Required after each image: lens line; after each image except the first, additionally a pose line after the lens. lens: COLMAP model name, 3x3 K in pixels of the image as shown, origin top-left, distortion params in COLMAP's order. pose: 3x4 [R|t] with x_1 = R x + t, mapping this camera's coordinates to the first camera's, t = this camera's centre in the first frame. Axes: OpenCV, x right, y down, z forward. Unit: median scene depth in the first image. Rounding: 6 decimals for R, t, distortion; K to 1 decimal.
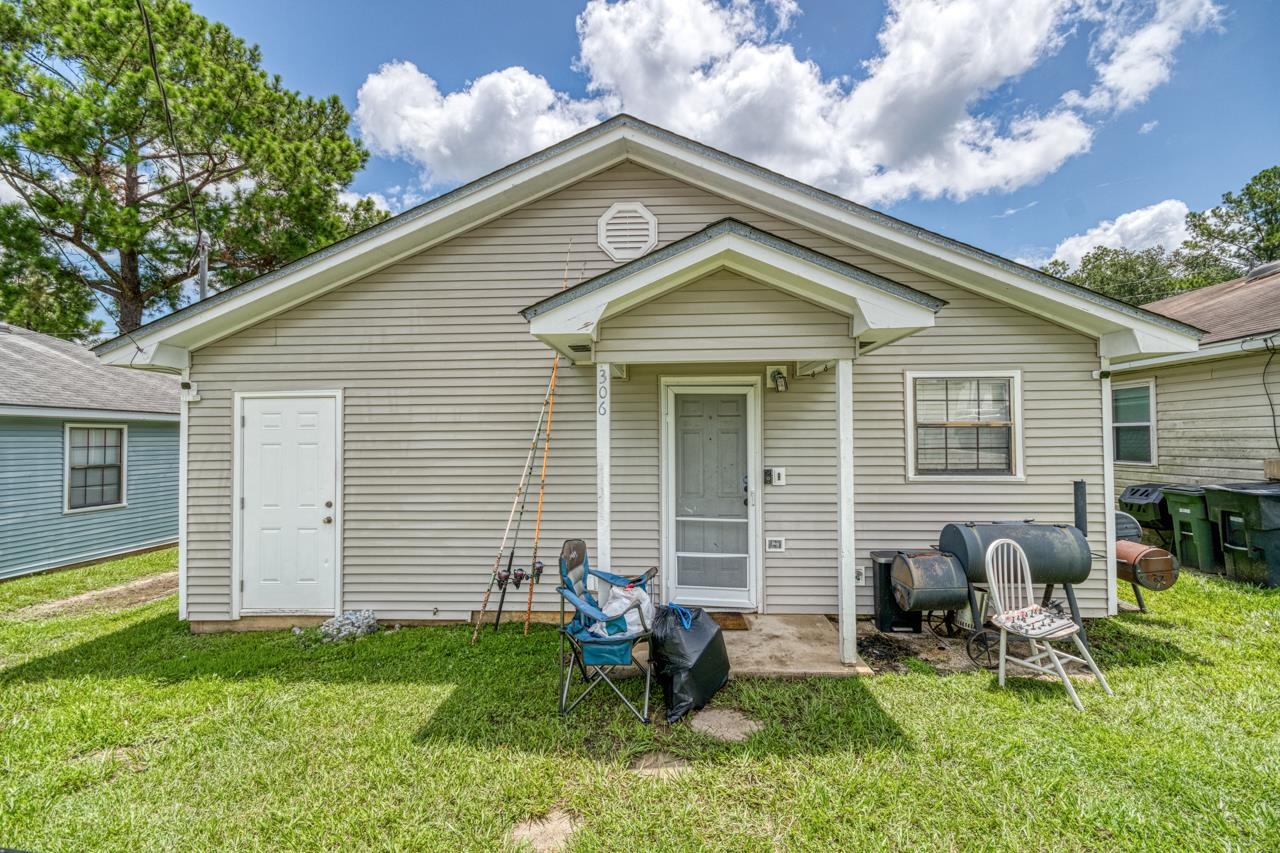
lens RADIAL K [[566.7, 0, 640.6], [0, 566.7, 425.6], [0, 0, 1]] dist [0.000315, -0.000200]
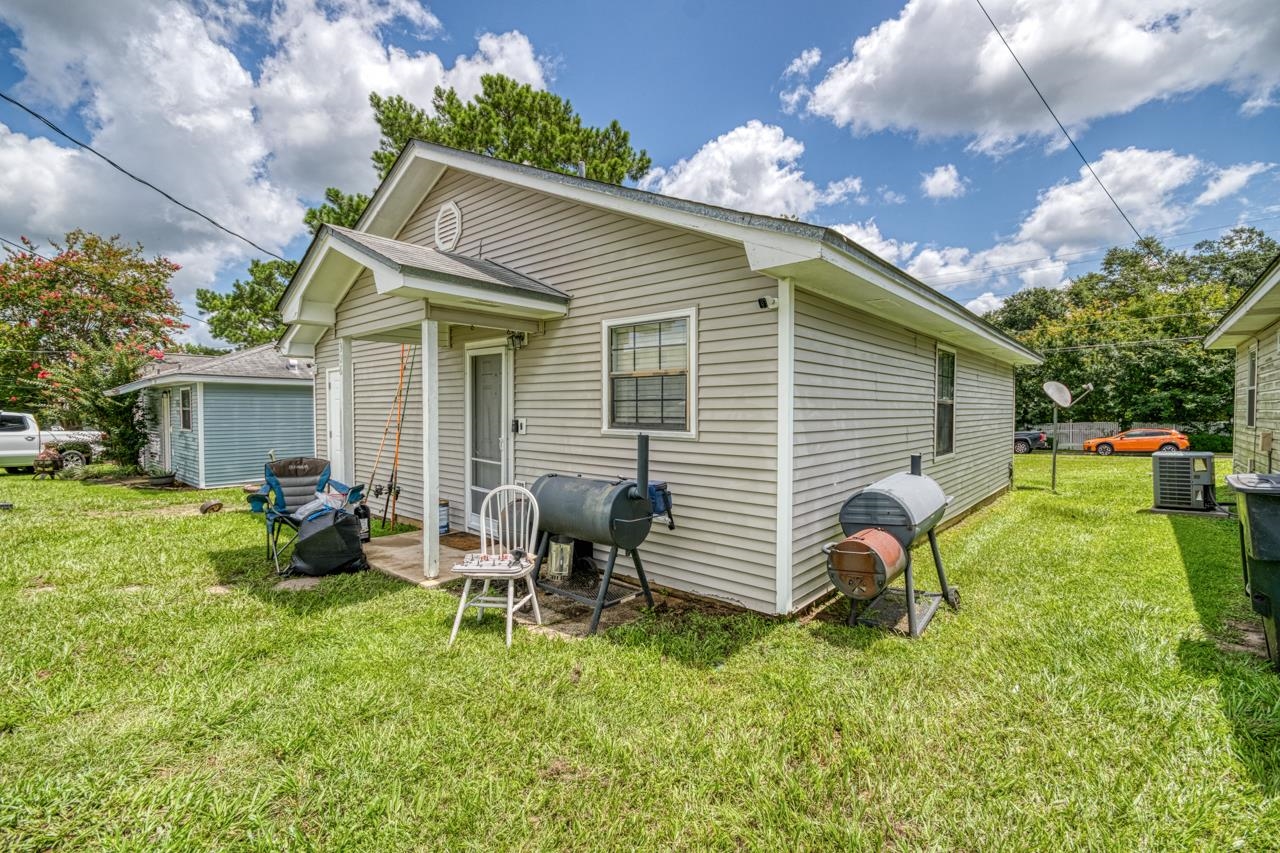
lens RADIAL K [[566.7, 0, 641.5], [0, 566.7, 425.2], [0, 0, 1]] dist [0.000315, -0.000200]
pose [[0.781657, 0.025020, -0.623207, 1.128722], [0.004997, 0.998912, 0.046371, 0.037683], [0.623689, -0.039361, 0.780681, 0.283062]]
